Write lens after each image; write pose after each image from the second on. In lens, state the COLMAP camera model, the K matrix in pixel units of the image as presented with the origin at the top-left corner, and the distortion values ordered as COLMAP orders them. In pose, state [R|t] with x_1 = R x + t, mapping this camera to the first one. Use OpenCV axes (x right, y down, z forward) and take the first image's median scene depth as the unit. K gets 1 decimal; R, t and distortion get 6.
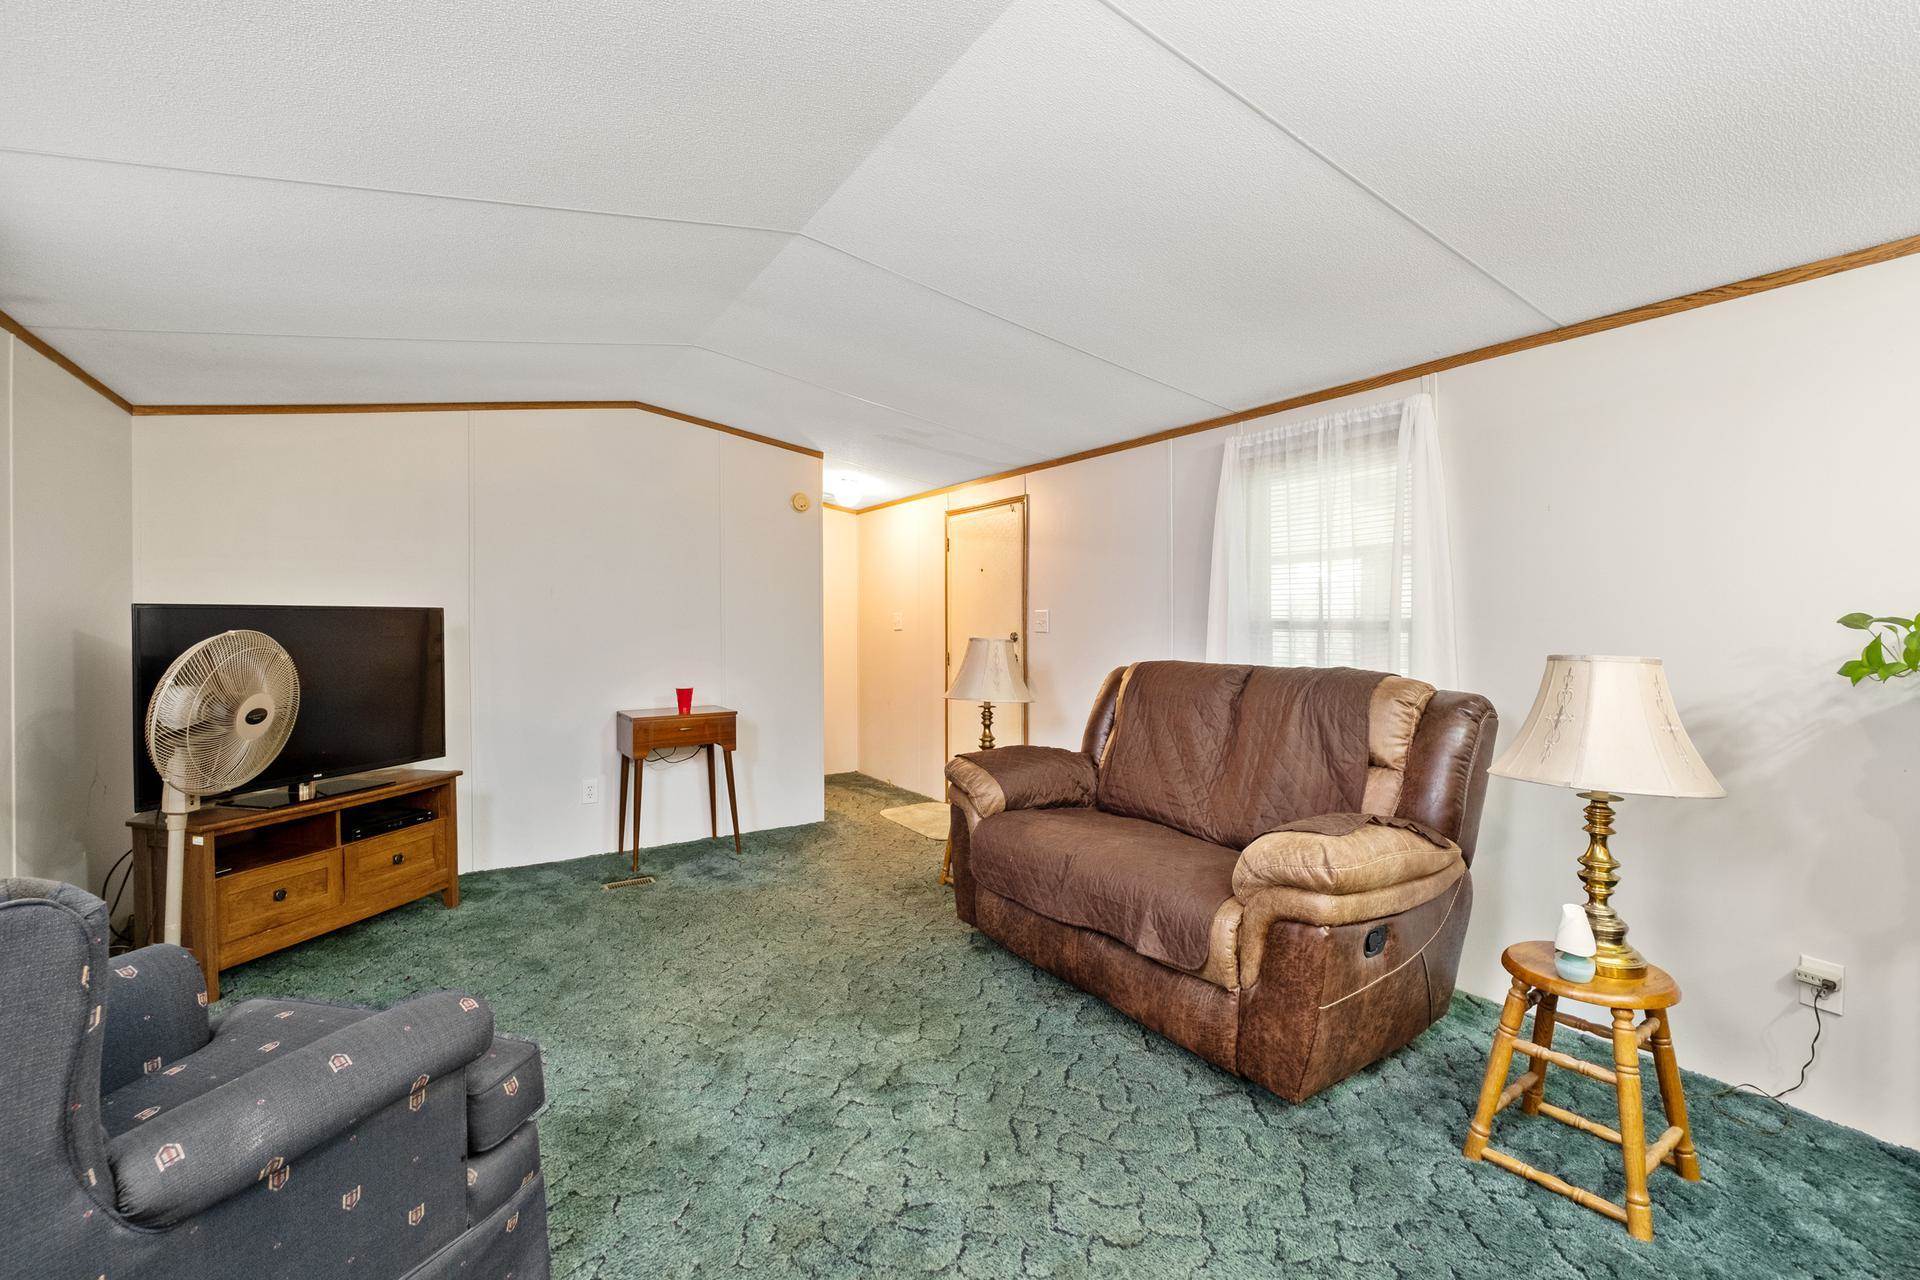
lens RADIAL K [[847.7, 0, 960.2], [0, 847.7, 629.5], [0, 0, 1]] dist [0.000506, -0.000048]
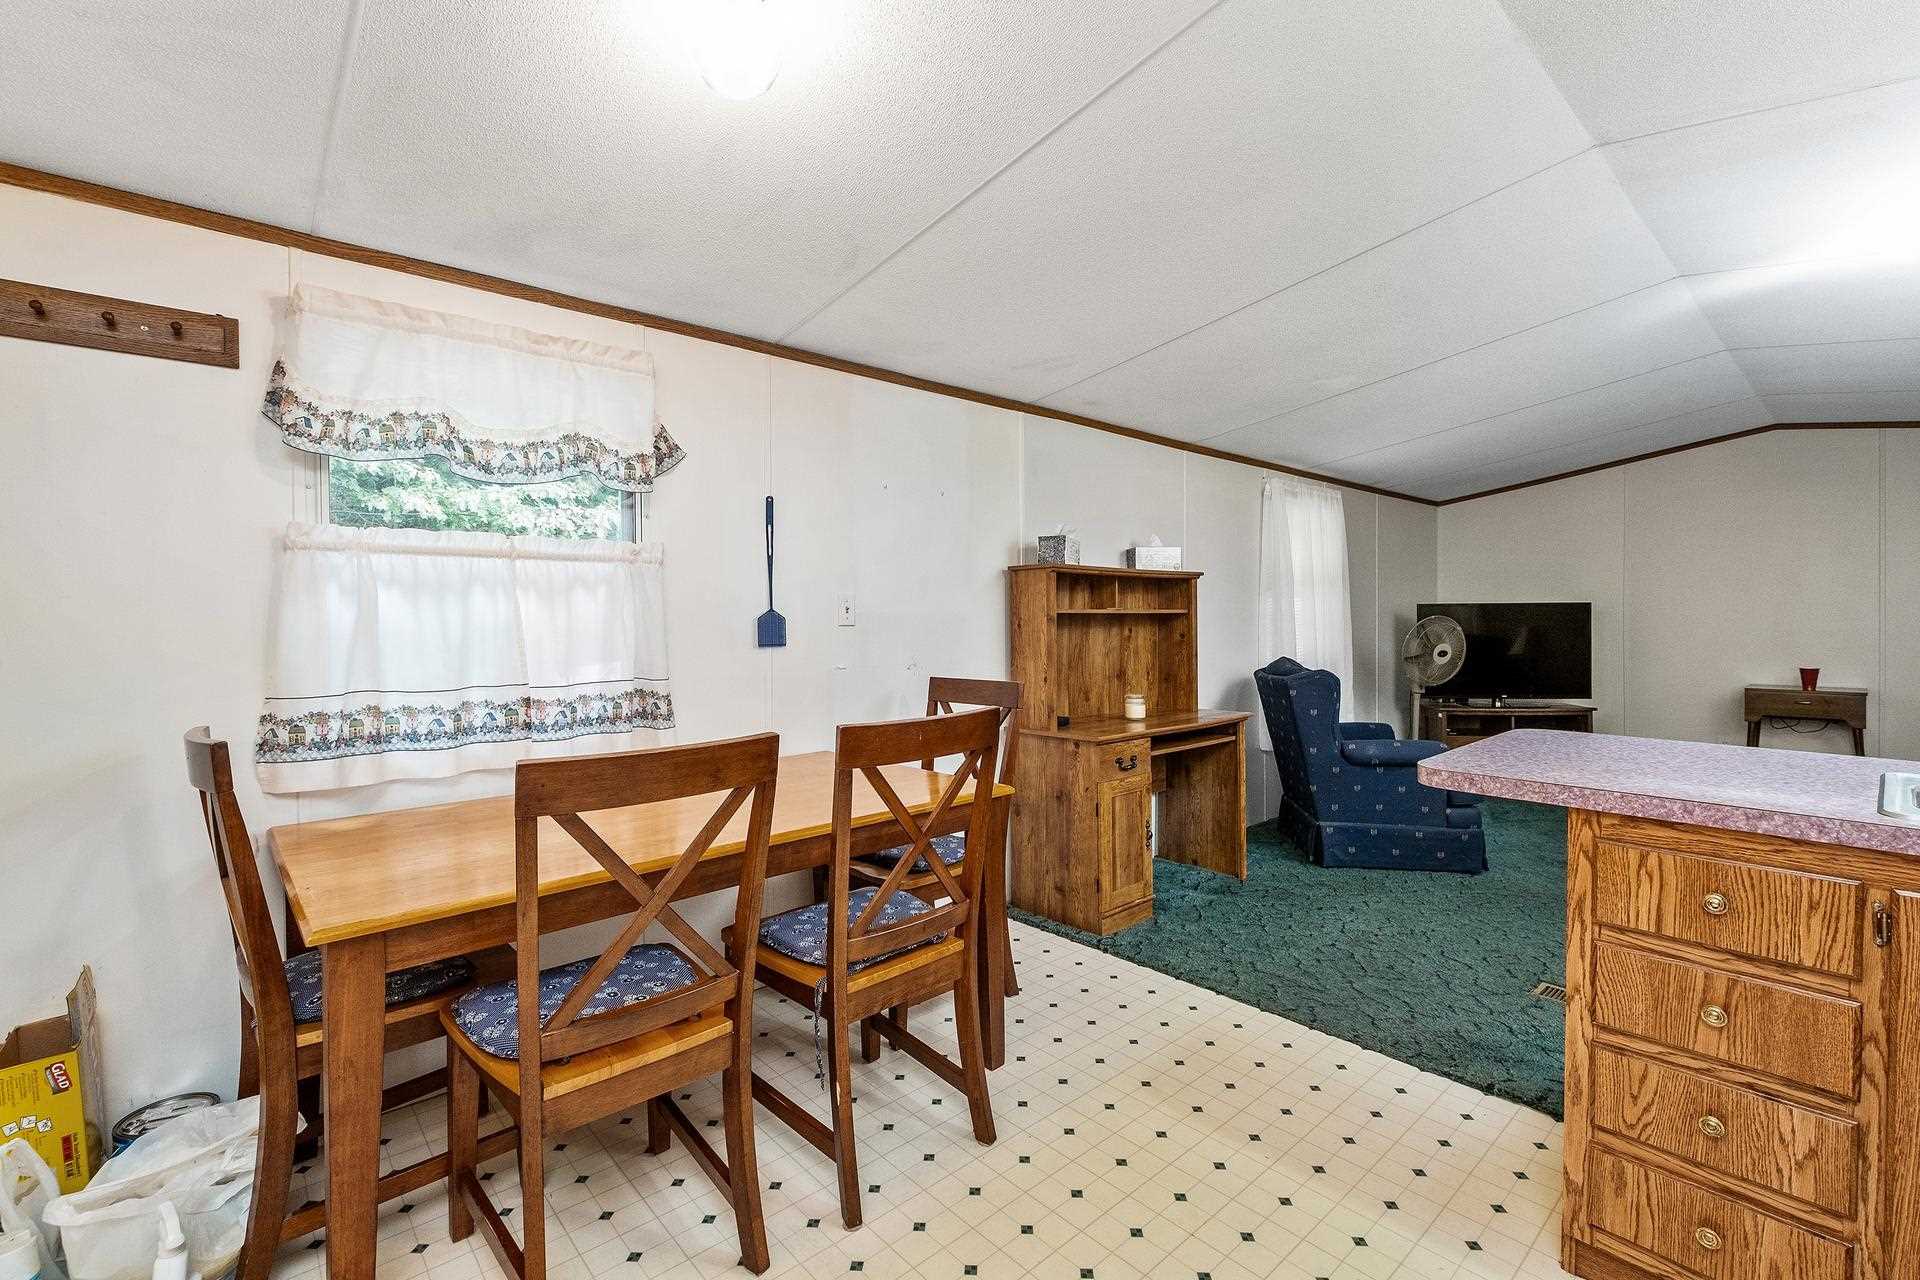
lens RADIAL K [[847.7, 0, 960.7], [0, 847.7, 629.7], [0, 0, 1]] dist [0.000506, -0.000048]
pose [[0.179143, 0.025804, -0.983485, 0.970939], [-0.005999, 0.999666, 0.025136, -0.009345], [0.983805, 0.001397, 0.179238, -0.565527]]
